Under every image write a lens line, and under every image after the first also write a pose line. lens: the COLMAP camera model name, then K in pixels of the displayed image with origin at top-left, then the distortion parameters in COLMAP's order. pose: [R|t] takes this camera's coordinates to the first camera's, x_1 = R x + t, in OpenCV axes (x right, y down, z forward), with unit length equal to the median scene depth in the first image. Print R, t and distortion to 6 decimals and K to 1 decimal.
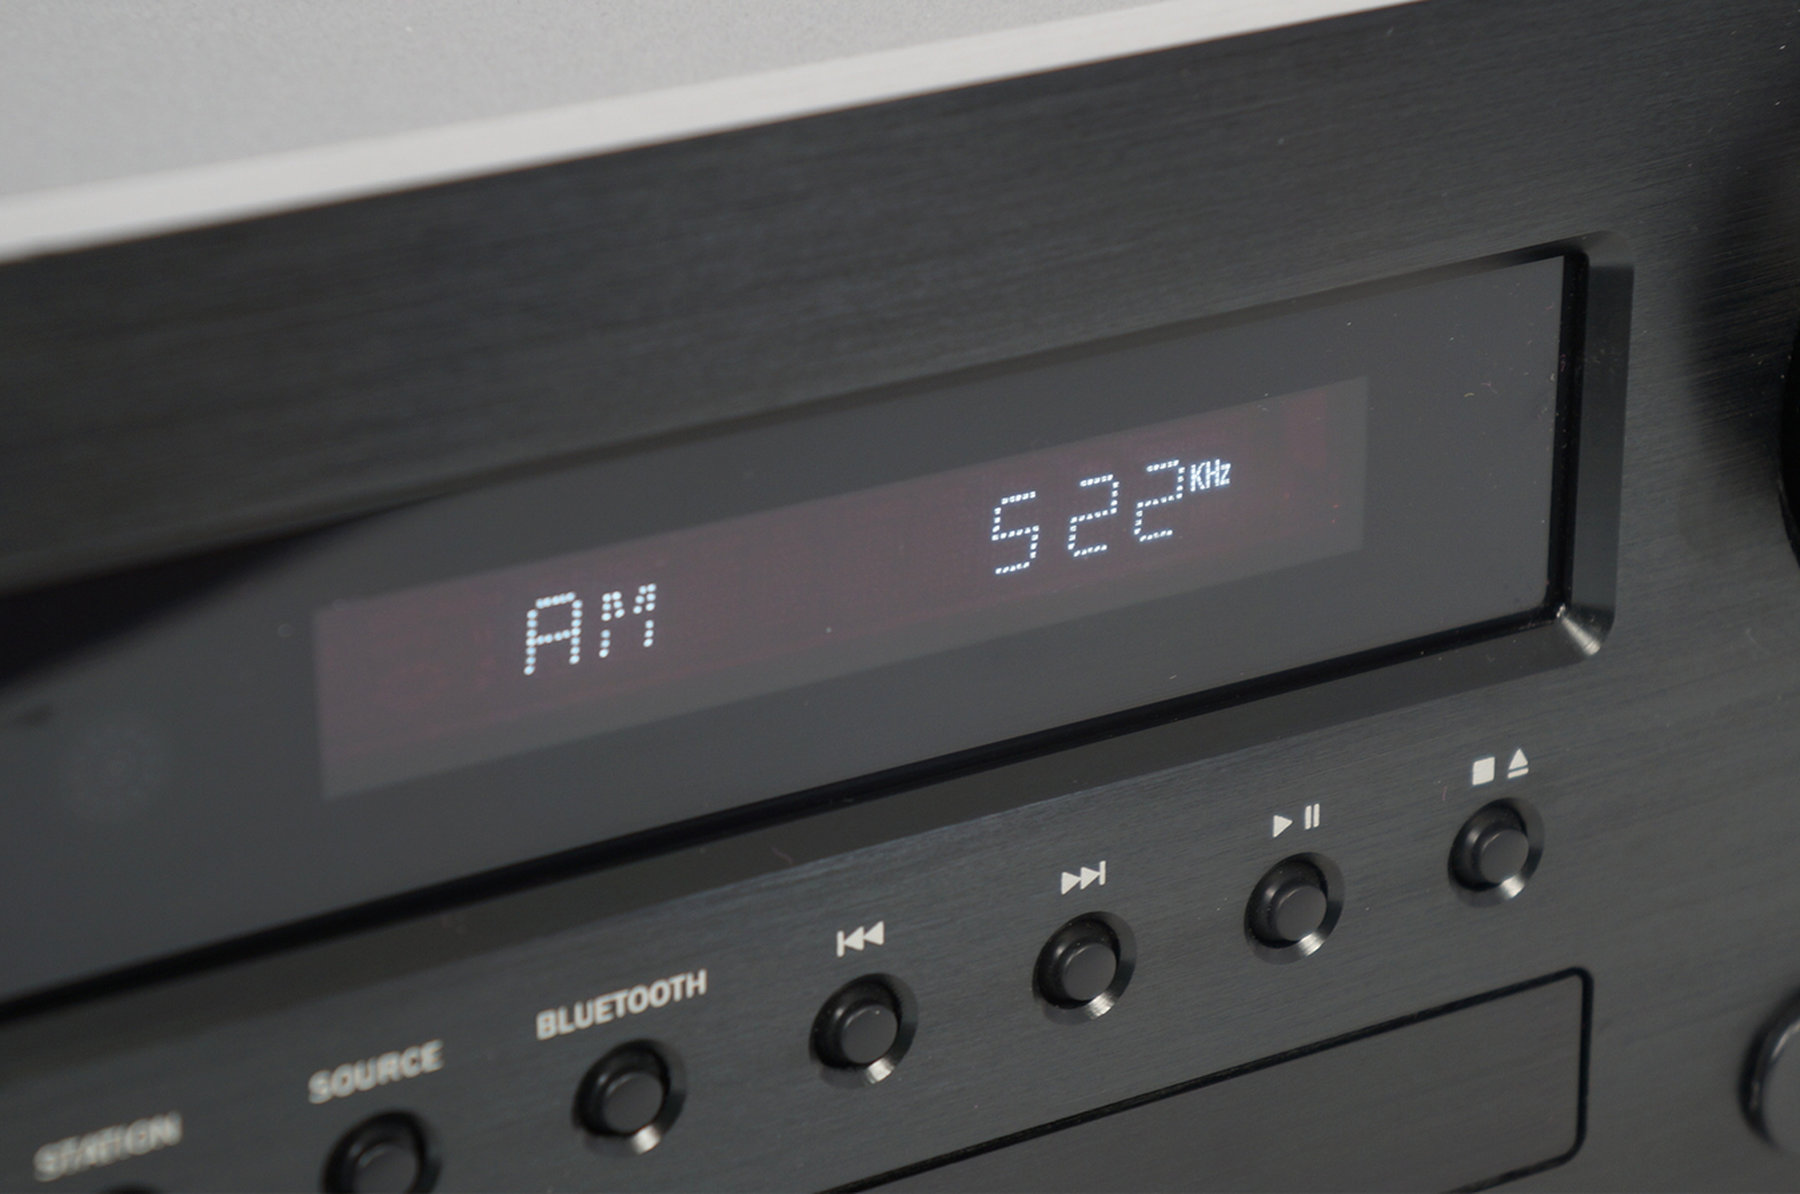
lens RADIAL K [[4549.3, 0, 916.2], [0, 4549.3, 556.1], [0, 0, 1]] dist [0.286114, 0.000000]
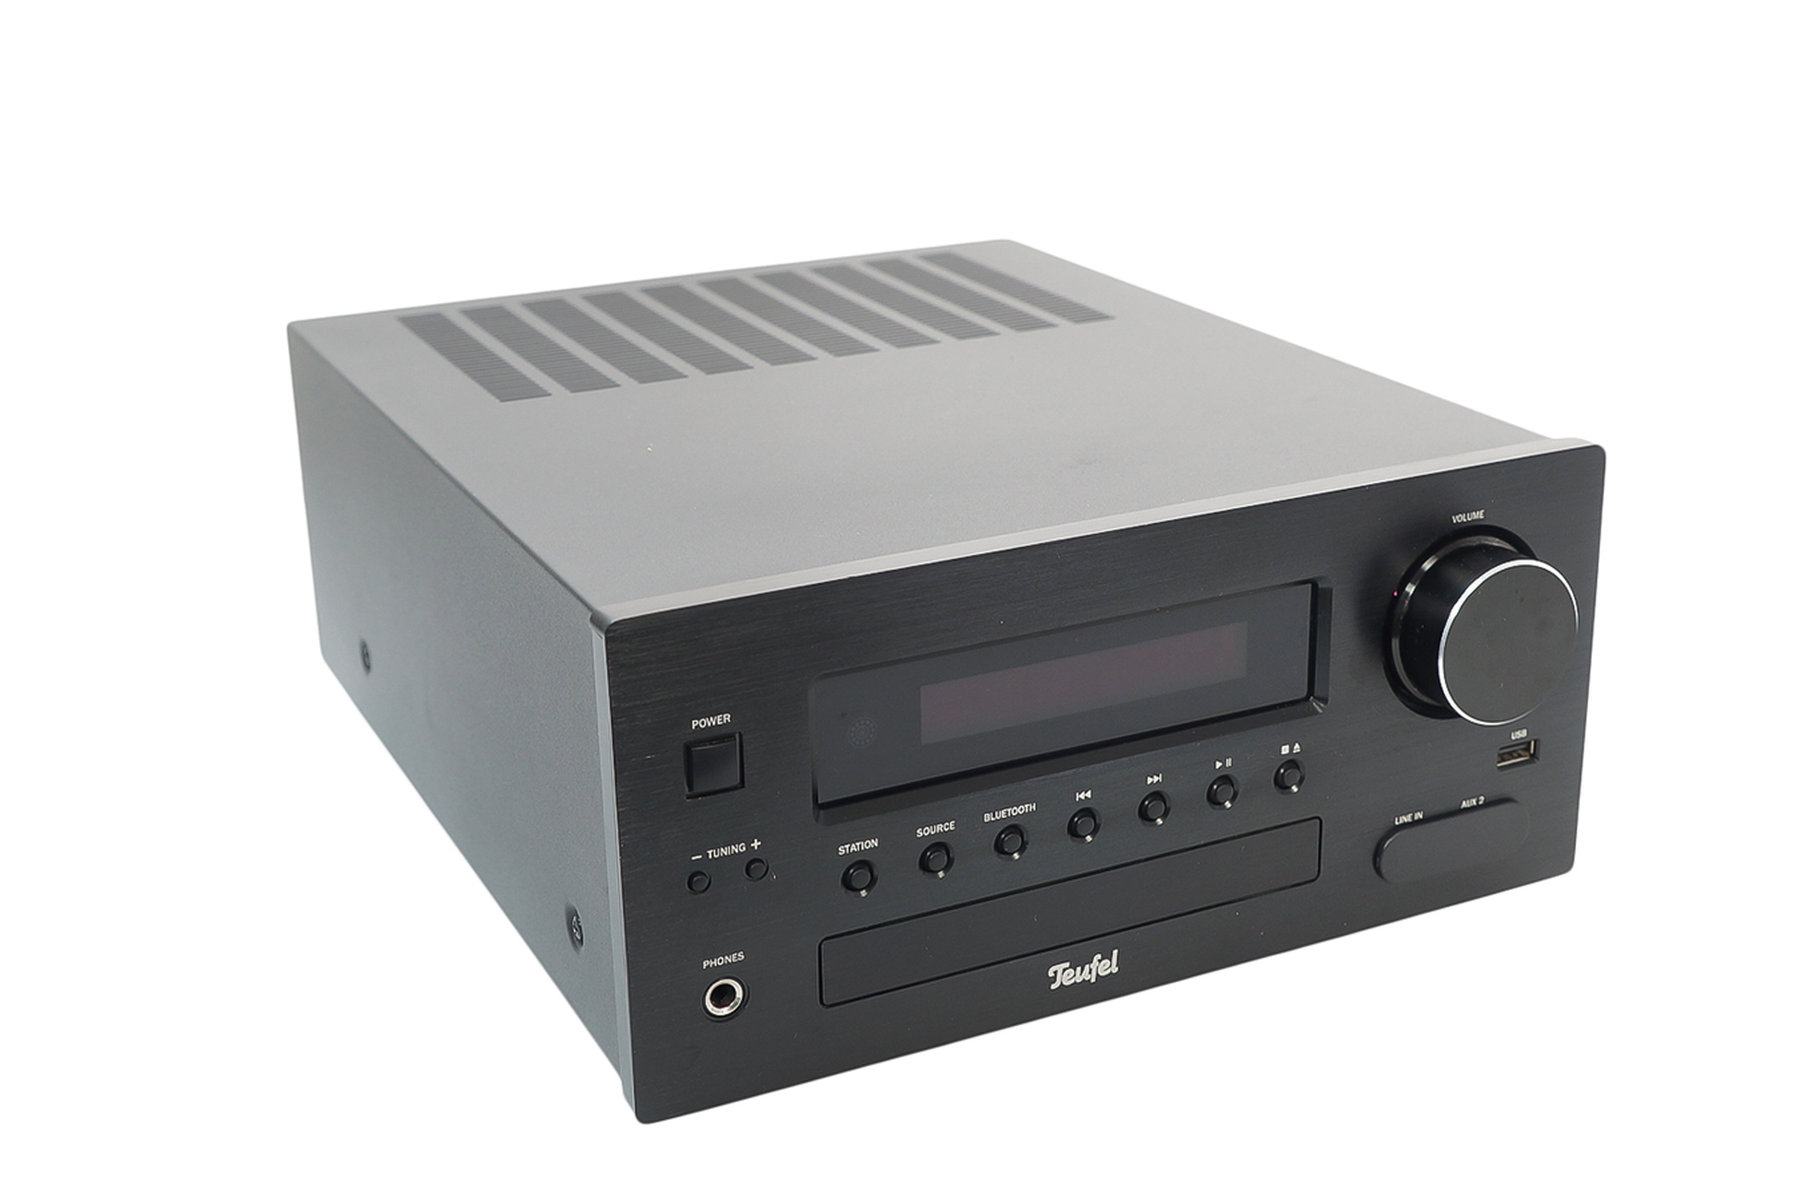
lens RADIAL K [[2135.3, 0, 890.8], [0, 2135.3, 592.4], [0, 0, 1]] dist [0.001951, 0.000000]
pose [[0.995919, 0.010554, -0.089631, -0.013664], [-0.015766, 0.998213, -0.057646, 0.029420], [0.088863, 0.058824, 0.994305, -0.482615]]
